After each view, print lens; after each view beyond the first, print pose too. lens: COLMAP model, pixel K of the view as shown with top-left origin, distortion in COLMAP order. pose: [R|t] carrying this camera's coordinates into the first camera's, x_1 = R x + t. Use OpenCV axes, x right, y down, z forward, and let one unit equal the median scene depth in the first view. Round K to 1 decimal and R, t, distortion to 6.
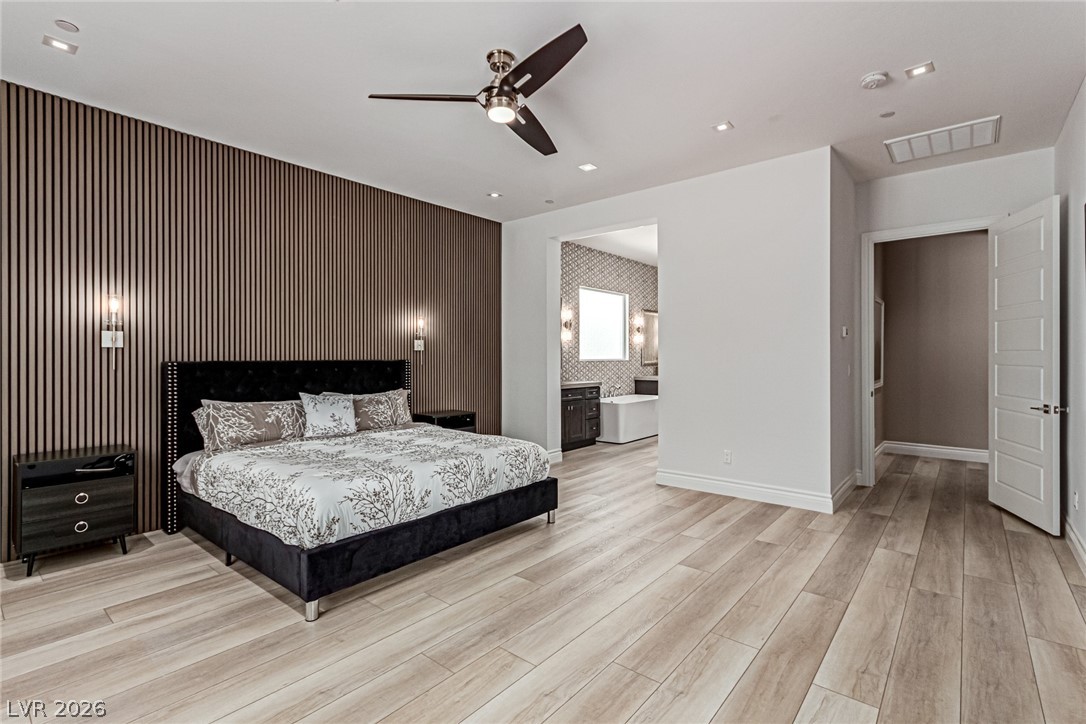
lens RADIAL K [[502.4, 0, 544.3], [0, 502.4, 357.0], [0, 0, 1]] dist [0.005256, -0.000917]
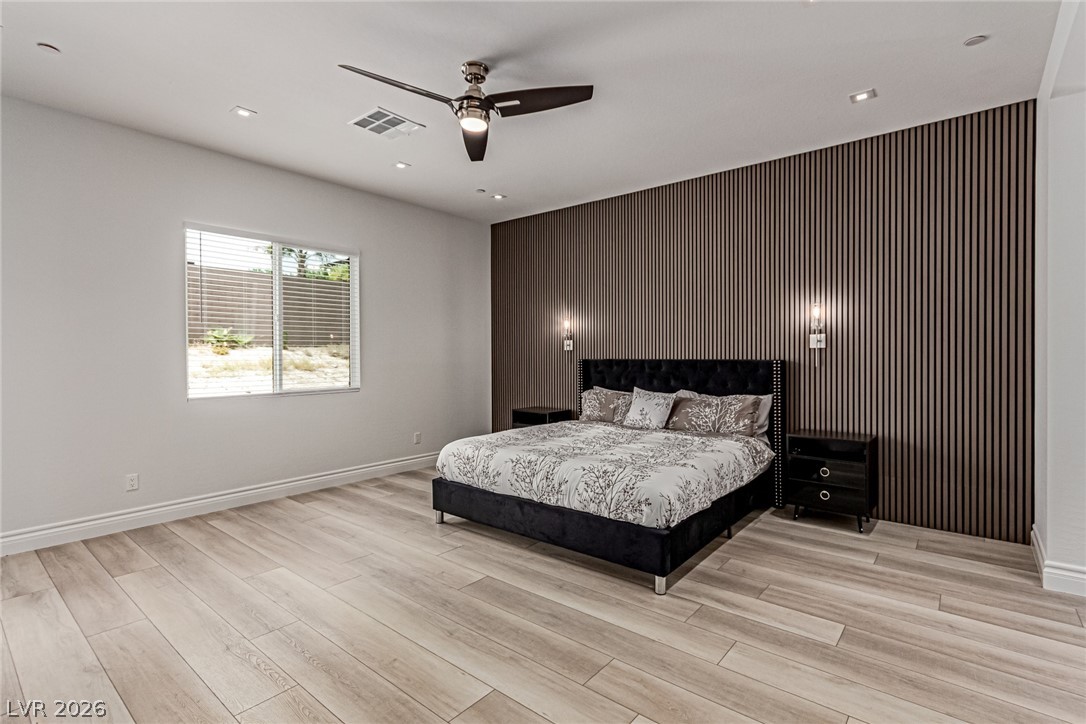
lens RADIAL K [[502.4, 0, 567.2], [0, 502.4, 359.3], [0, 0, 1]] dist [0.005256, -0.000917]
pose [[0.034760, 0.008635, -0.999358, 0.820338], [-0.000426, 0.999963, 0.008626, -0.004195], [0.999396, 0.000126, 0.034762, 0.981144]]
